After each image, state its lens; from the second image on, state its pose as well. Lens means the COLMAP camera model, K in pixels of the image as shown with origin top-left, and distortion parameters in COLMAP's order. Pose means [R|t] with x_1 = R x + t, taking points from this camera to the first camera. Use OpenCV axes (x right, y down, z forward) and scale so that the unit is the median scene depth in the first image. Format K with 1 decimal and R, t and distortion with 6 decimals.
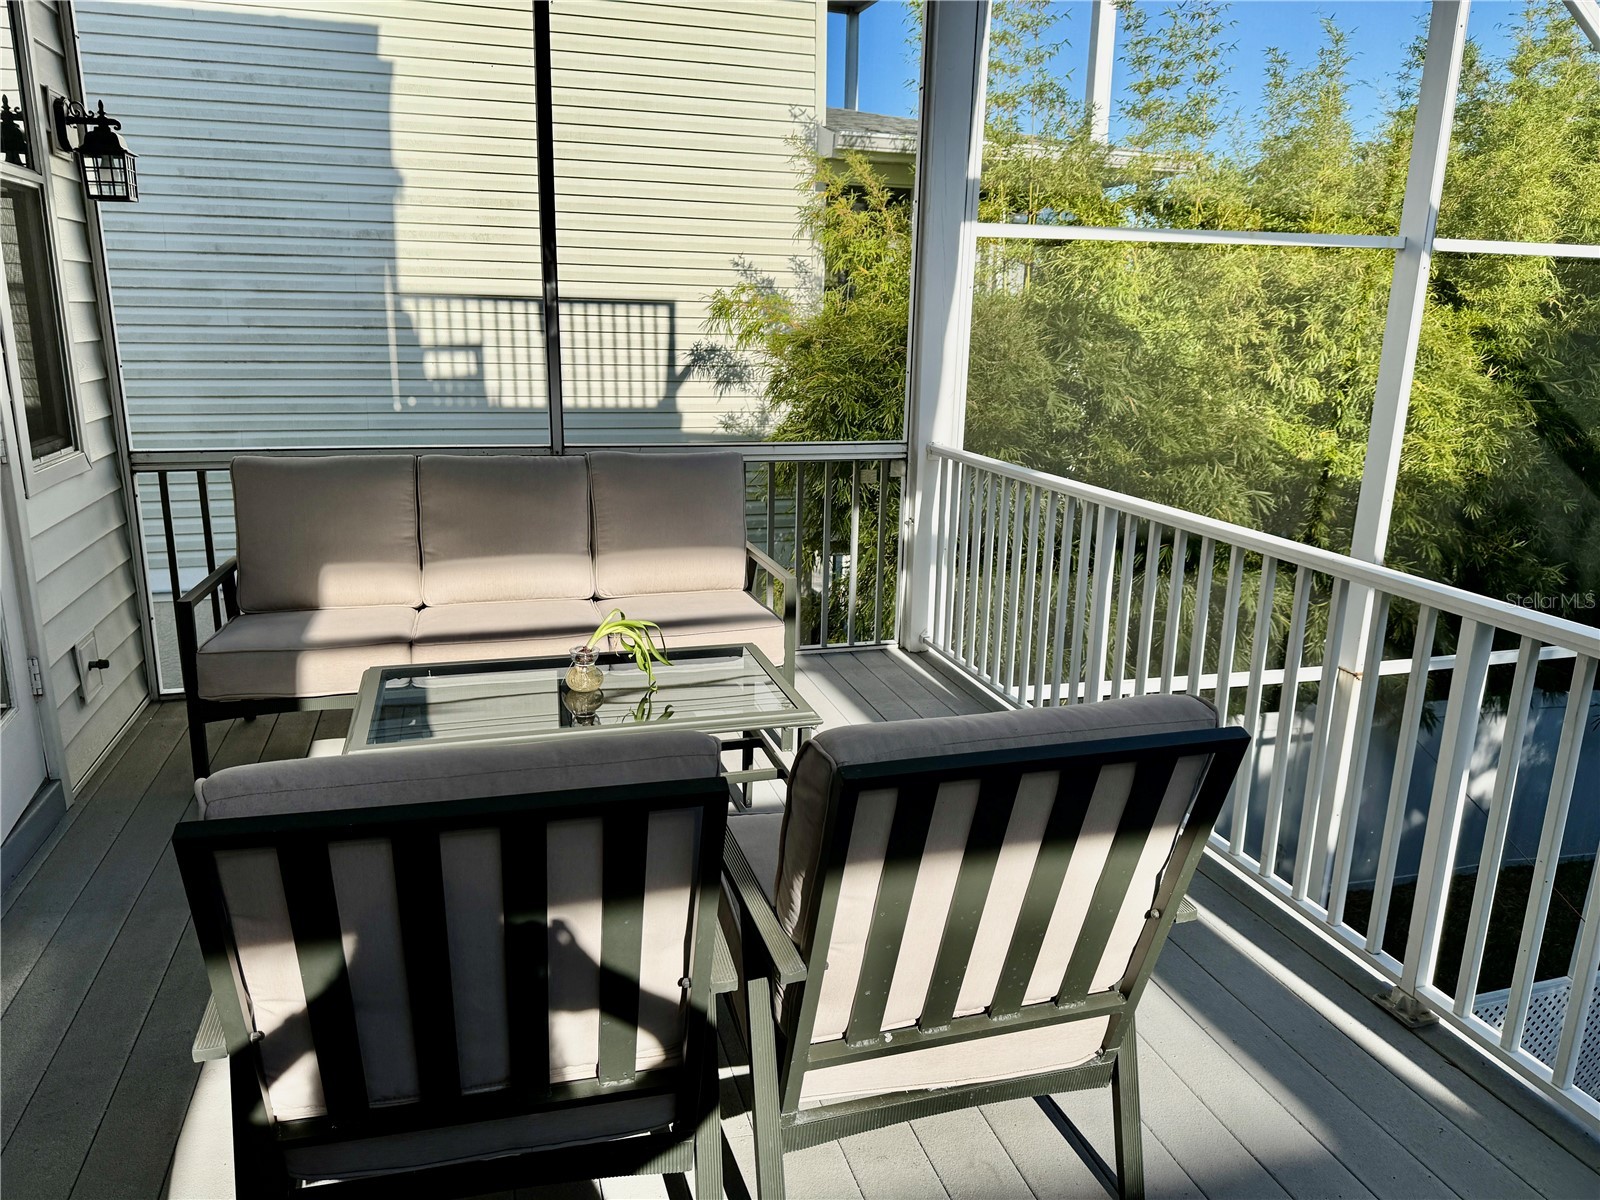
lens RADIAL K [[1128.5, 0, 803.1], [0, 1128.5, 583.1], [0, 0, 1]] dist [0.037487, -0.044545]
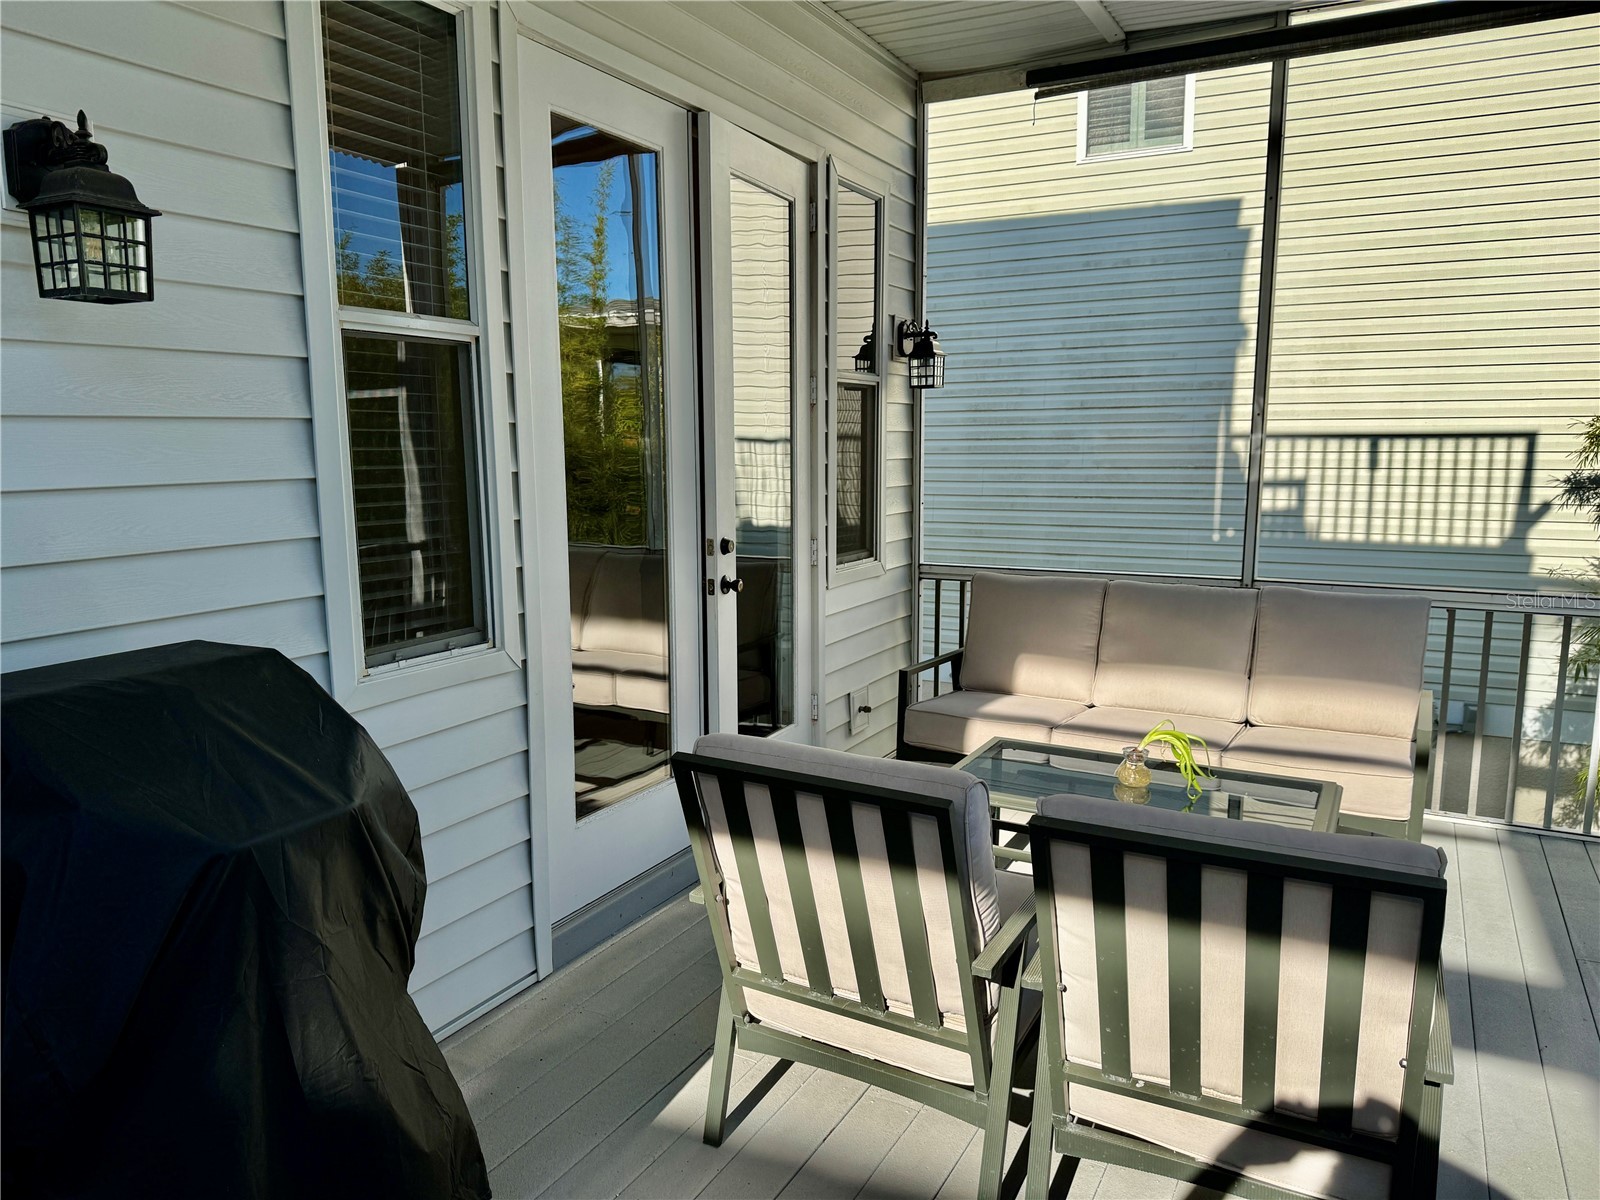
lens RADIAL K [[1128.5, 0, 815.0], [0, 1128.5, 613.3], [0, 0, 1]] dist [0.037487, -0.044545]
pose [[0.705305, 0.083559, -0.703962, 0.253184], [-0.143826, 0.989243, -0.026679, -0.000630], [0.694161, 0.120064, 0.709736, -0.051959]]
